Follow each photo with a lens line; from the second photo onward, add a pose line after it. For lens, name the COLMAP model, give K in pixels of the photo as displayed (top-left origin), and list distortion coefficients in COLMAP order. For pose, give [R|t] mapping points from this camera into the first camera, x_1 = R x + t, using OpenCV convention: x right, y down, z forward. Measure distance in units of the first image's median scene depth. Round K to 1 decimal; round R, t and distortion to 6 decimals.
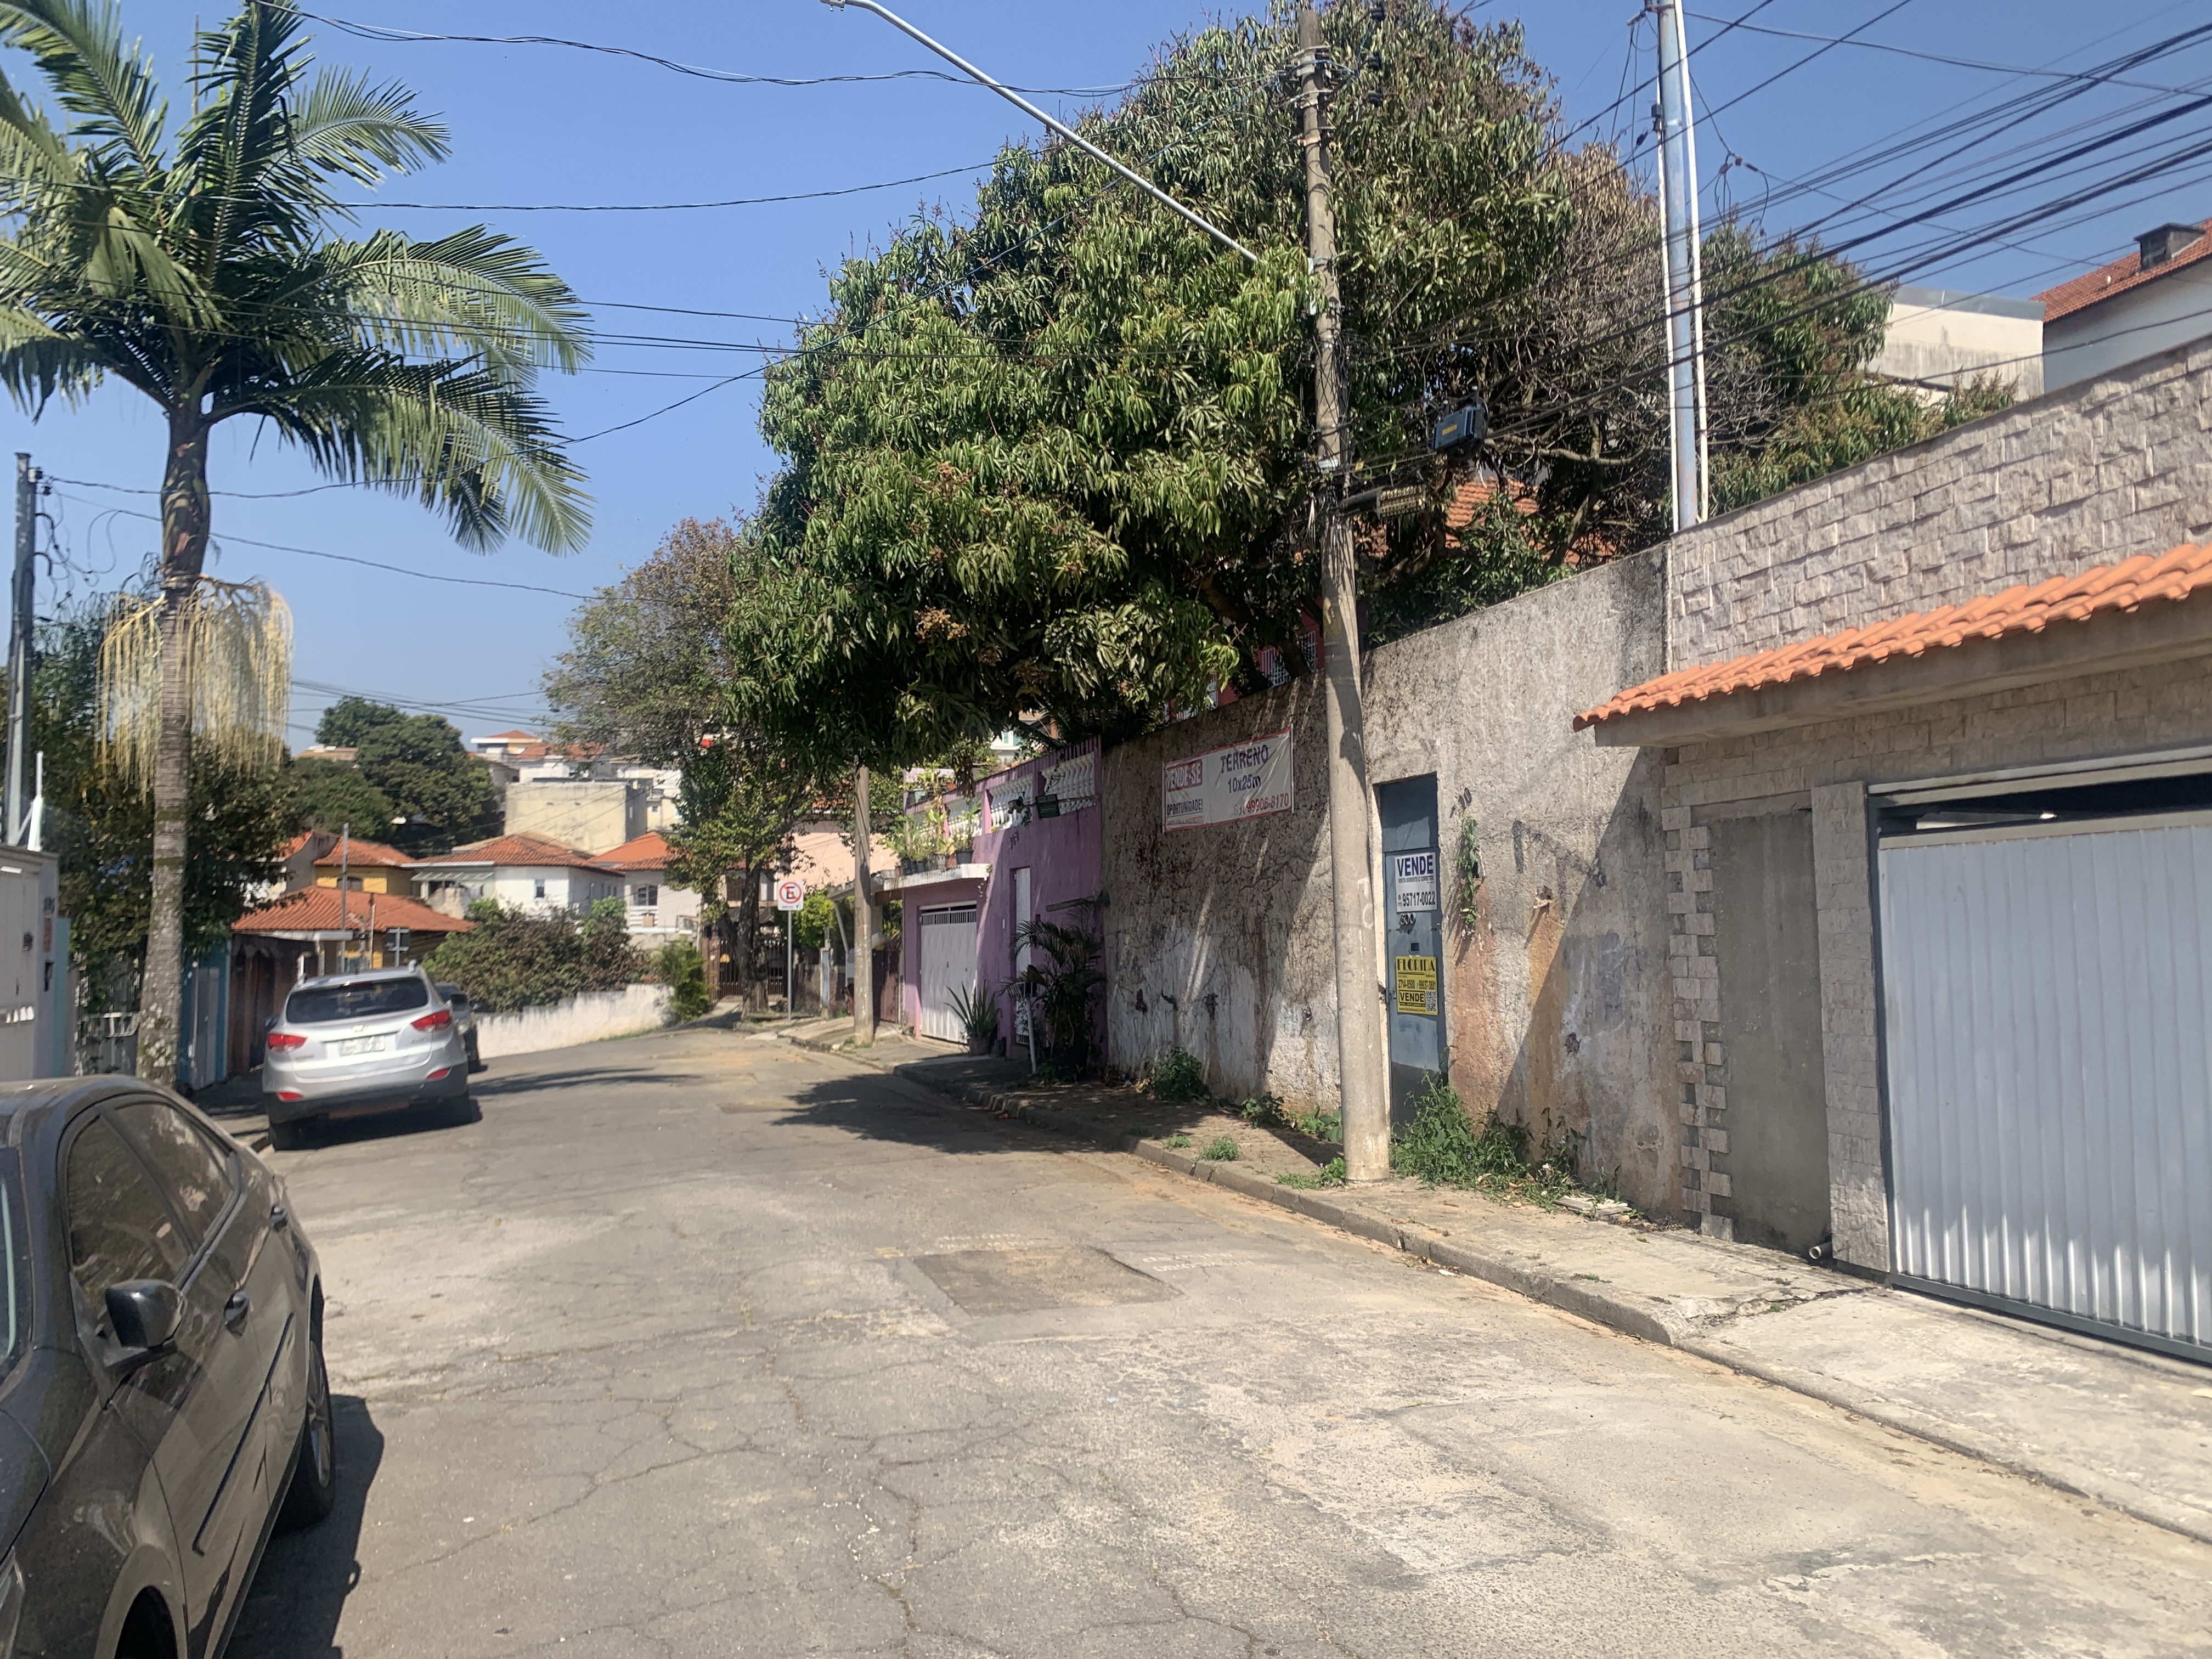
lens RADIAL K [[1664.6, 0, 1106.0], [0, 1664.6, 829.5], [0, 0, 1]] dist [0.003923, 0.001691]
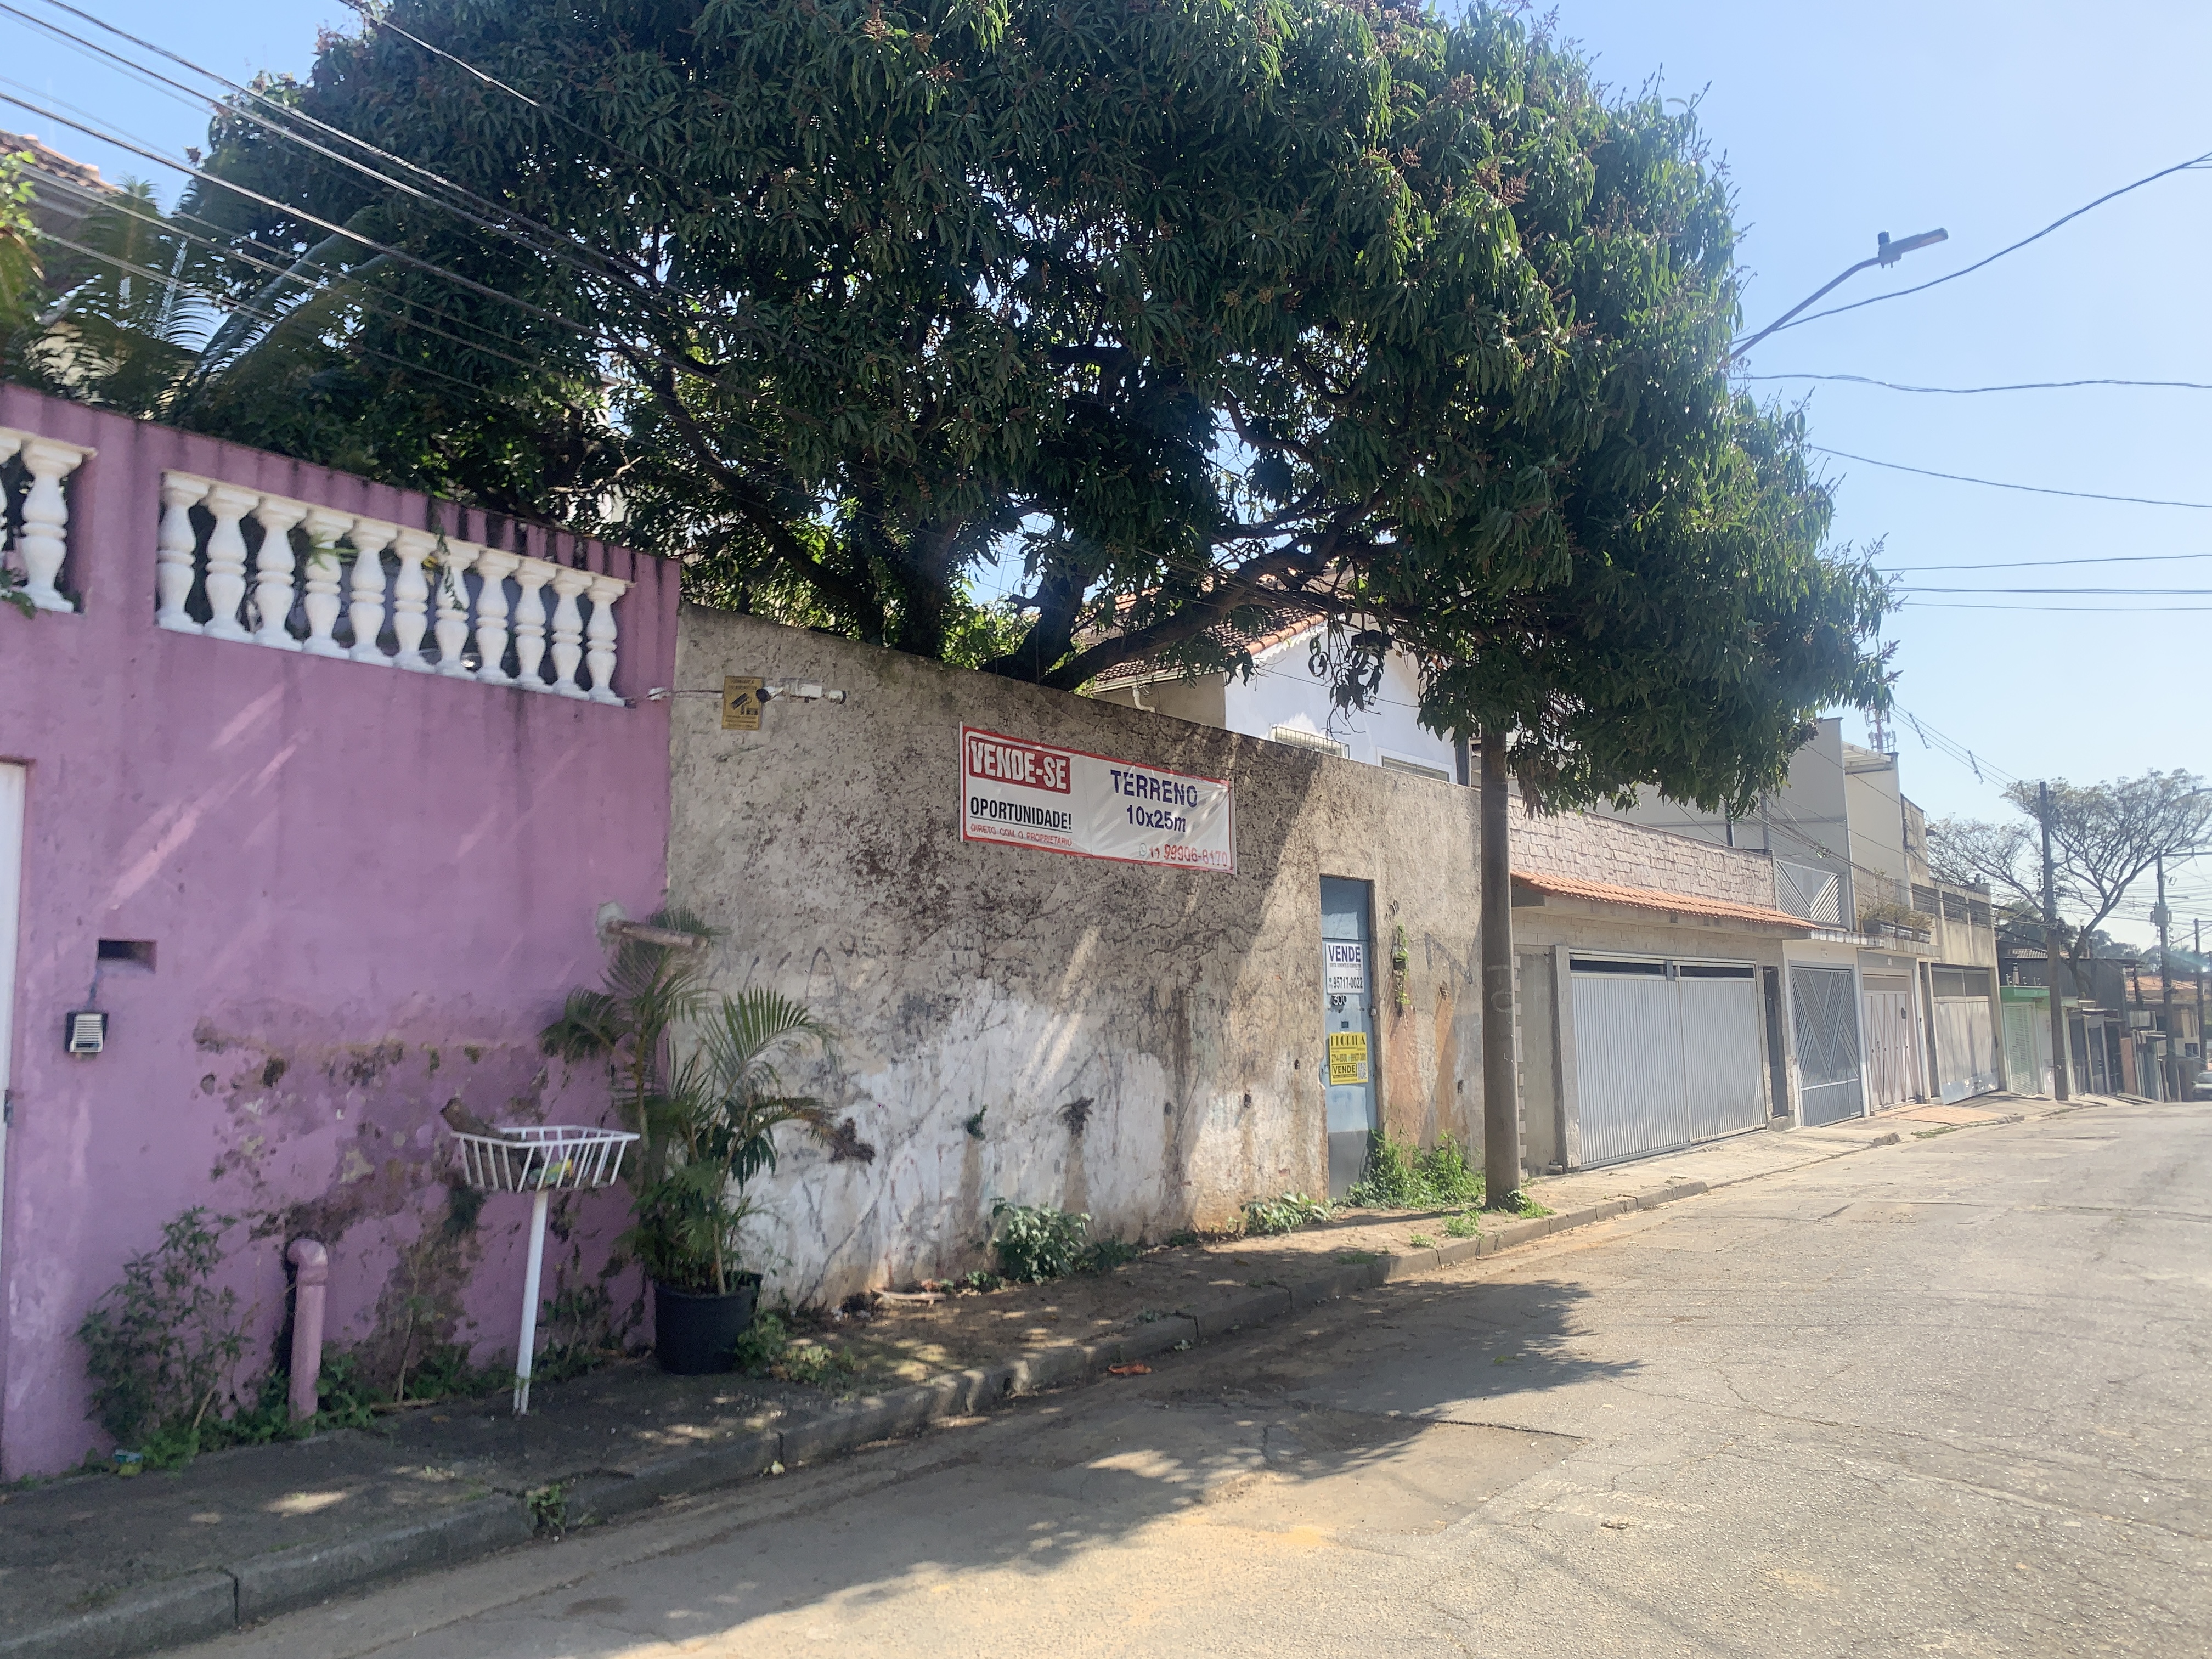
lens RADIAL K [[1664.6, 0, 1106.0], [0, 1664.6, 829.5], [0, 0, 1]] dist [0.003923, 0.001691]
pose [[-0.575470, 0.121940, 0.808681, -0.664130], [-0.026638, 0.985502, -0.167559, 0.135207], [-0.817389, -0.117966, -0.563878, 1.805386]]
